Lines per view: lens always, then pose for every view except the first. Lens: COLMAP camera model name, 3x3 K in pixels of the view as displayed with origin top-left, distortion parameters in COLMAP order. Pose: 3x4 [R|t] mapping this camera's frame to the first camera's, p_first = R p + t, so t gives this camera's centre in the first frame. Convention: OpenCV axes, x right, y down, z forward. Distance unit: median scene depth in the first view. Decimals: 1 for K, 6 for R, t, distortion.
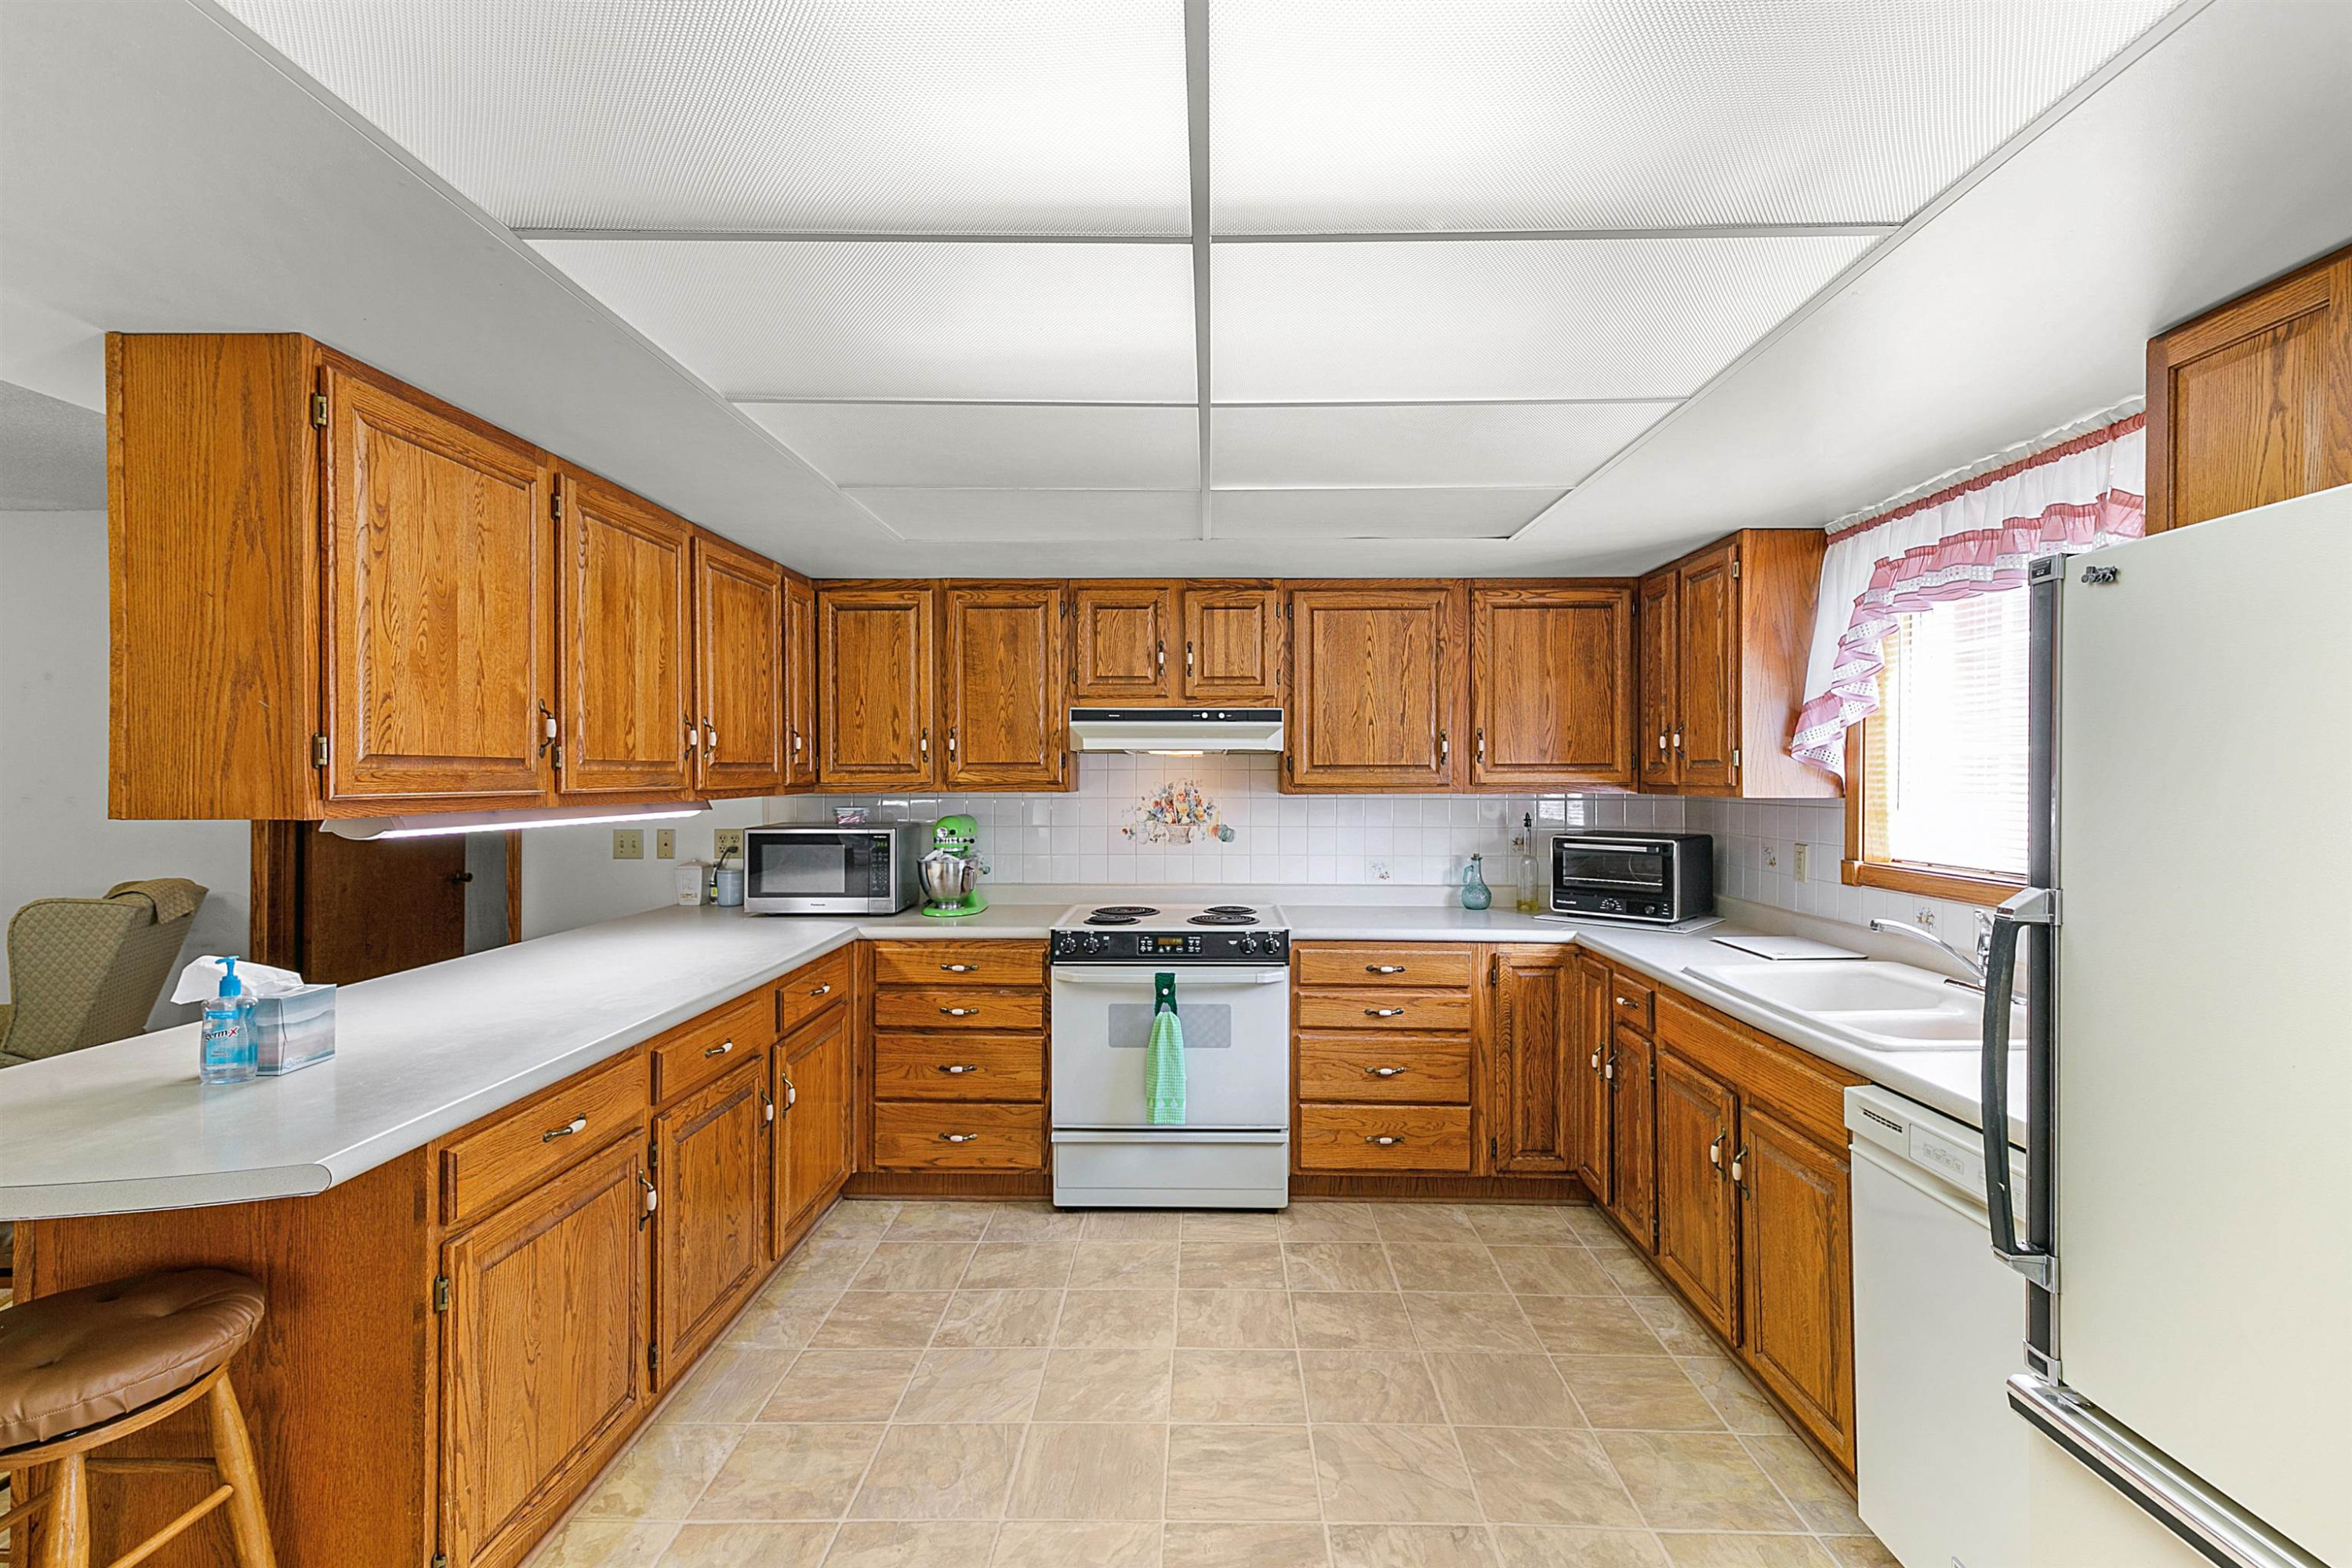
lens RADIAL K [[1065.8, 0, 1180.2], [0, 1065.8, 781.9], [0, 0, 1]] dist [0.004185, -0.001727]
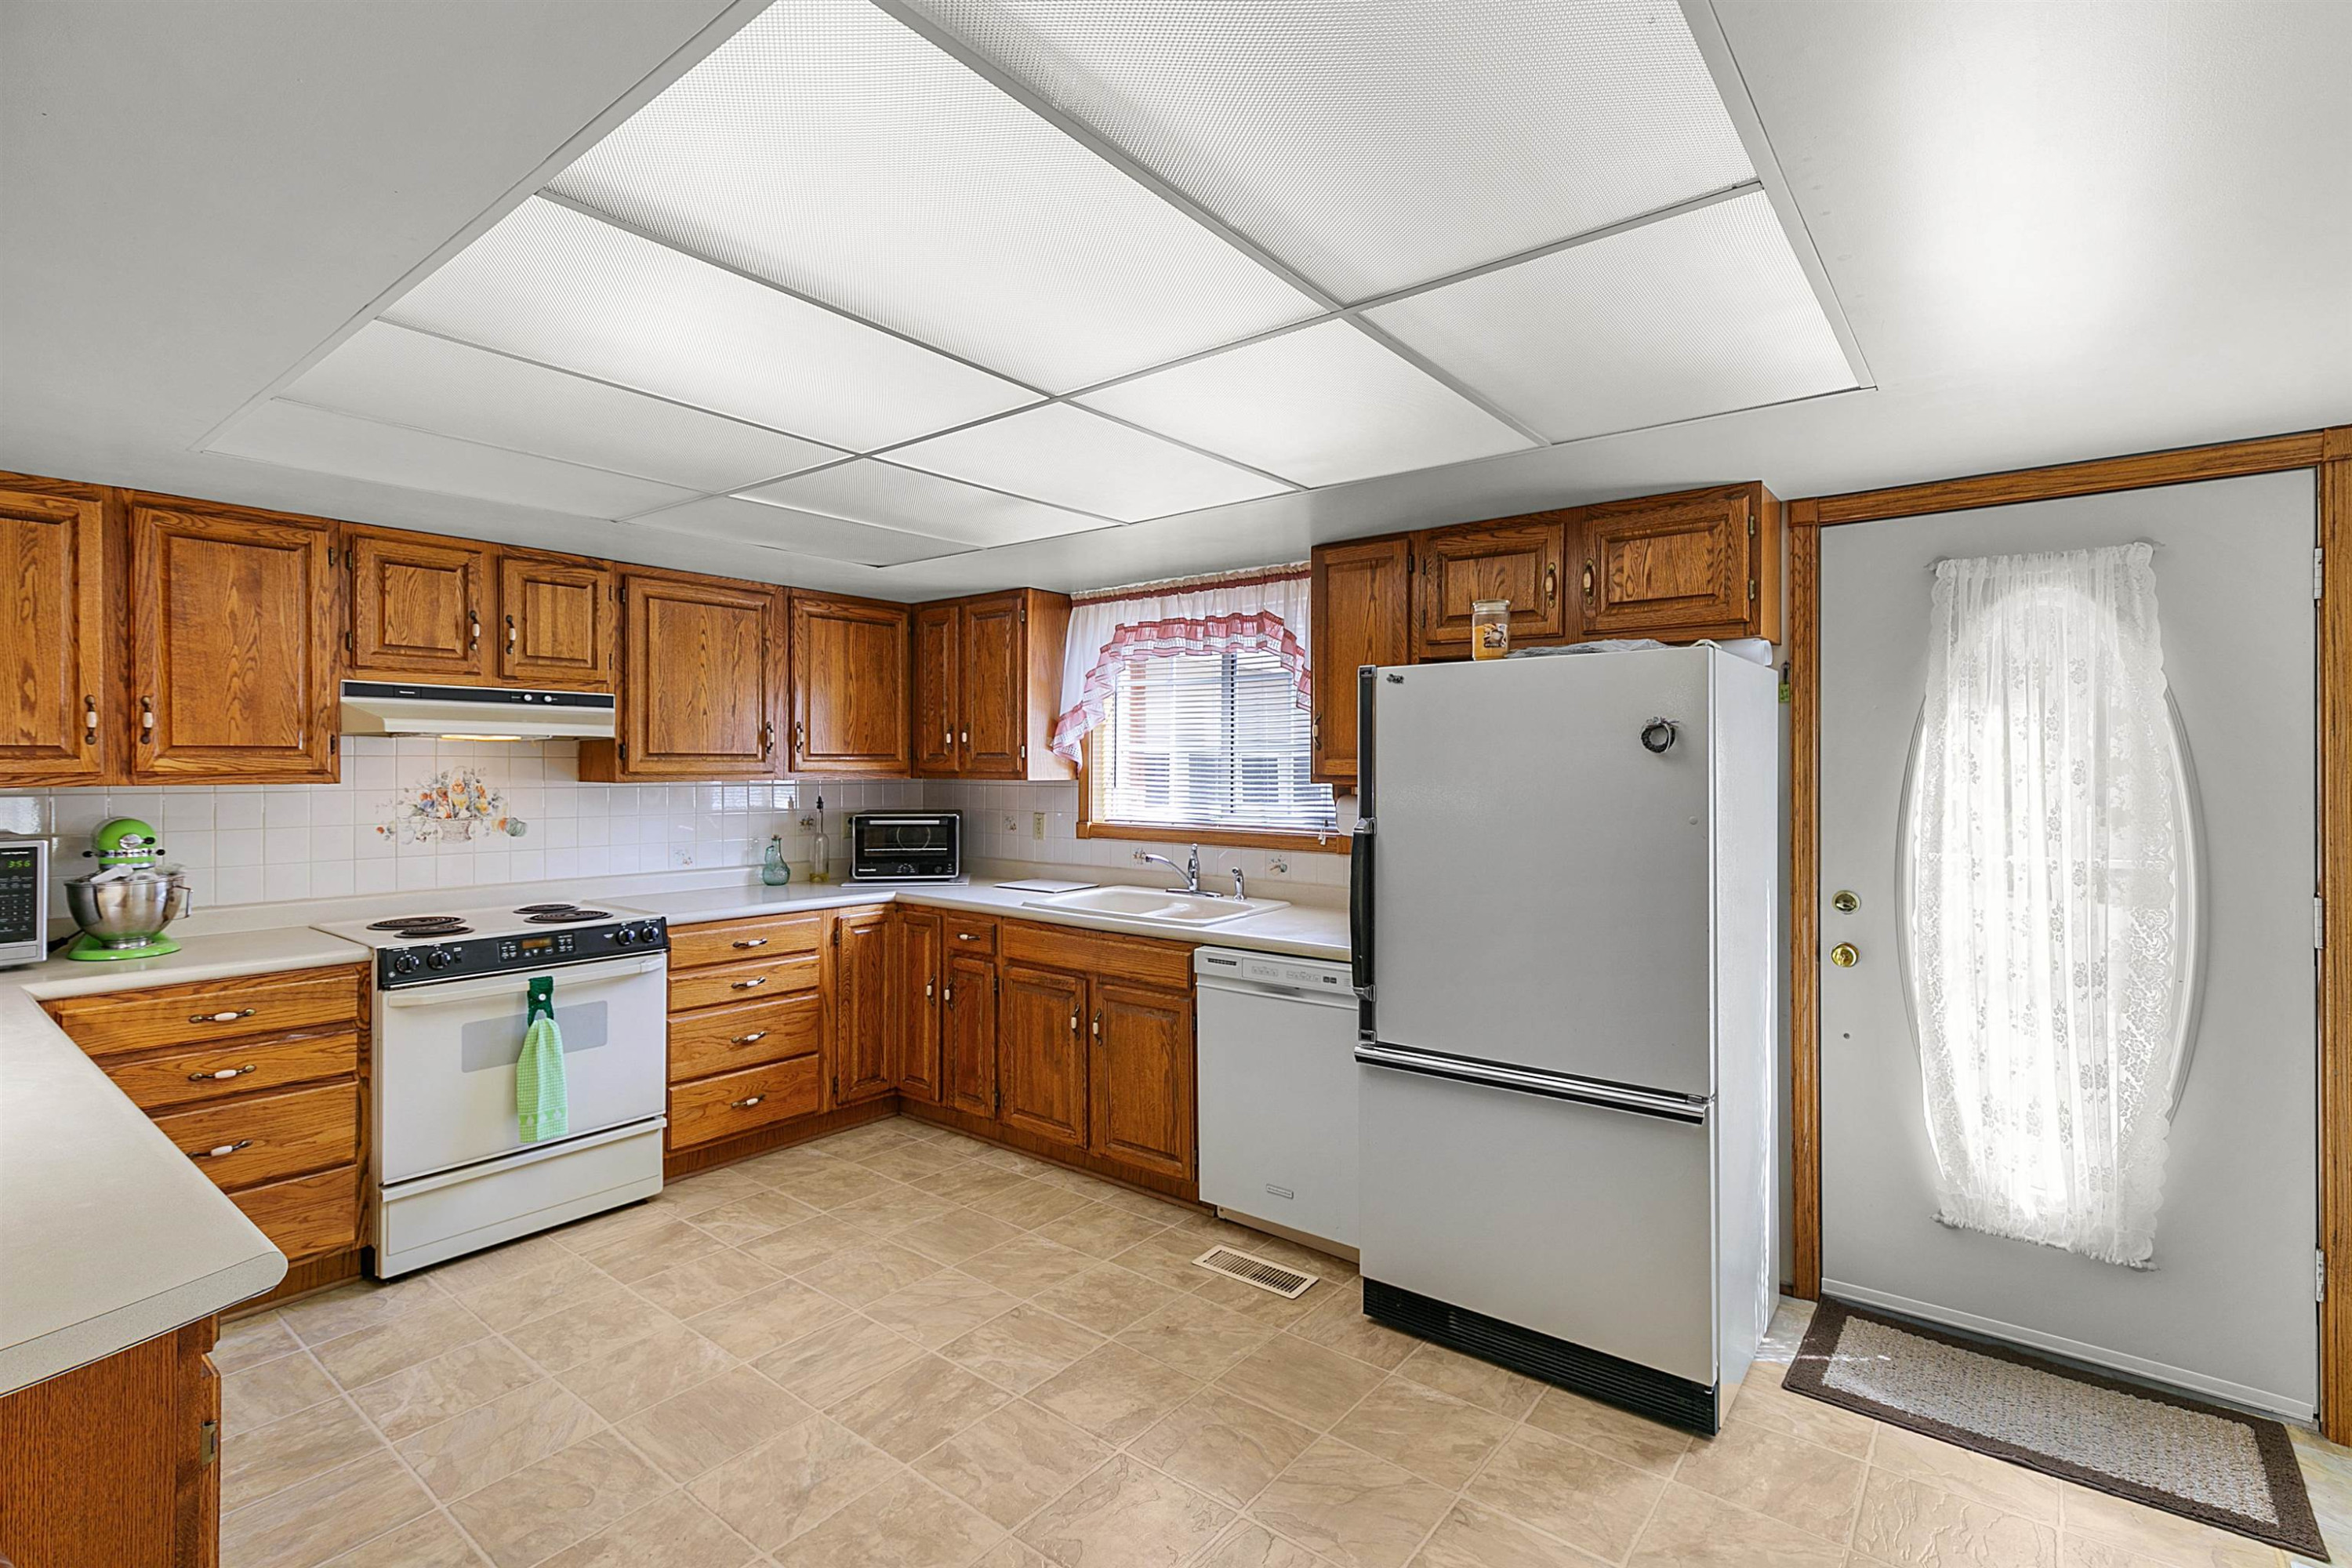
lens RADIAL K [[1065.8, 0, 1195.9], [0, 1065.8, 770.6], [0, 0, 1]] dist [0.004185, -0.001727]
pose [[0.602537, -0.003798, 0.798082, -0.395872], [0.002141, 0.999993, 0.003142, -0.001662], [-0.798088, -0.000184, 0.602540, -0.011261]]
